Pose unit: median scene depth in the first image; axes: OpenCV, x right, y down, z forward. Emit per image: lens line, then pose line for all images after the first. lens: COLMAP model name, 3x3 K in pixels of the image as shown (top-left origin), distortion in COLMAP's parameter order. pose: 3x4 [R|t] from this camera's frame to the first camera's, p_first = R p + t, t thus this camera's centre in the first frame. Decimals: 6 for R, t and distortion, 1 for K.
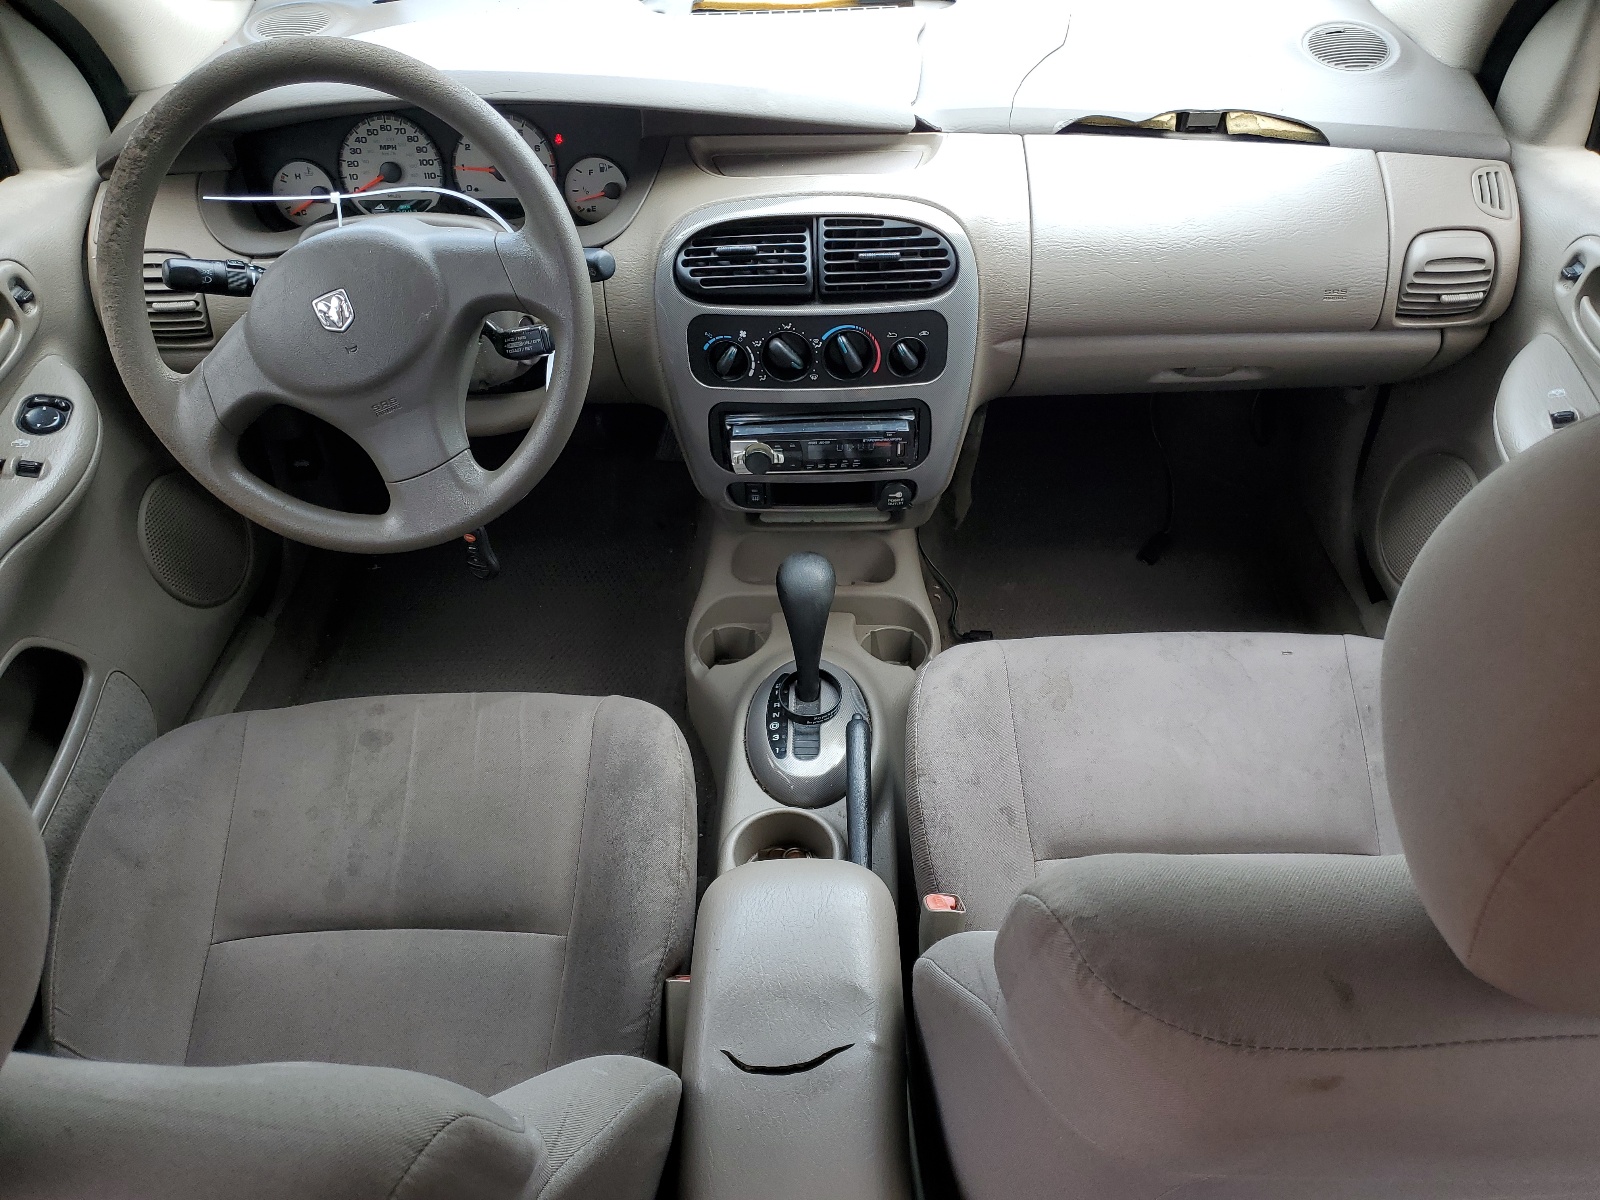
lens RADIAL K [[1201.7, 0, 800.0], [0, 1201.7, 600.0], [0, 0, 1]] dist [0.006309, -0.003584]
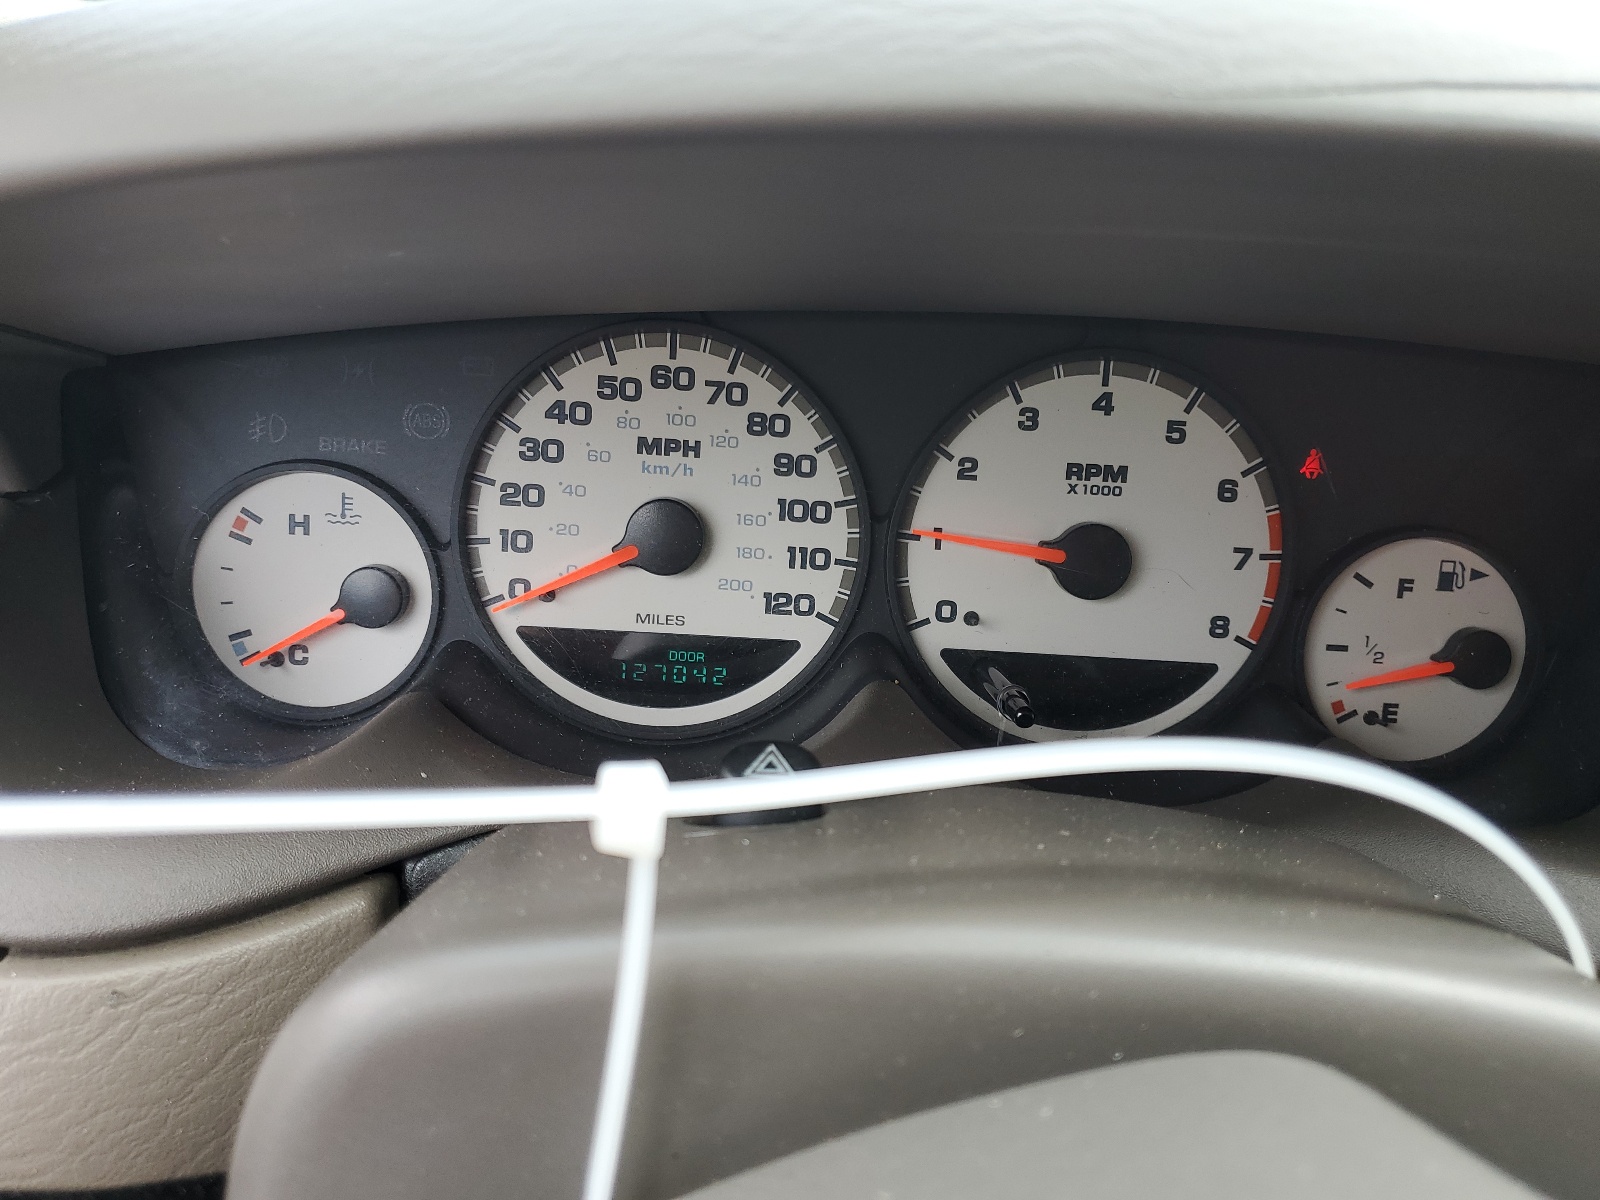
lens RADIAL K [[1201.7, 0, 800.0], [0, 1201.7, 600.0], [0, 0, 1]] dist [0.006309, -0.003584]
pose [[0.996030, 0.067864, 0.057605, -0.326327], [-0.052164, 0.969362, -0.240033, -0.281926], [-0.072130, 0.236075, 0.969054, 0.750780]]
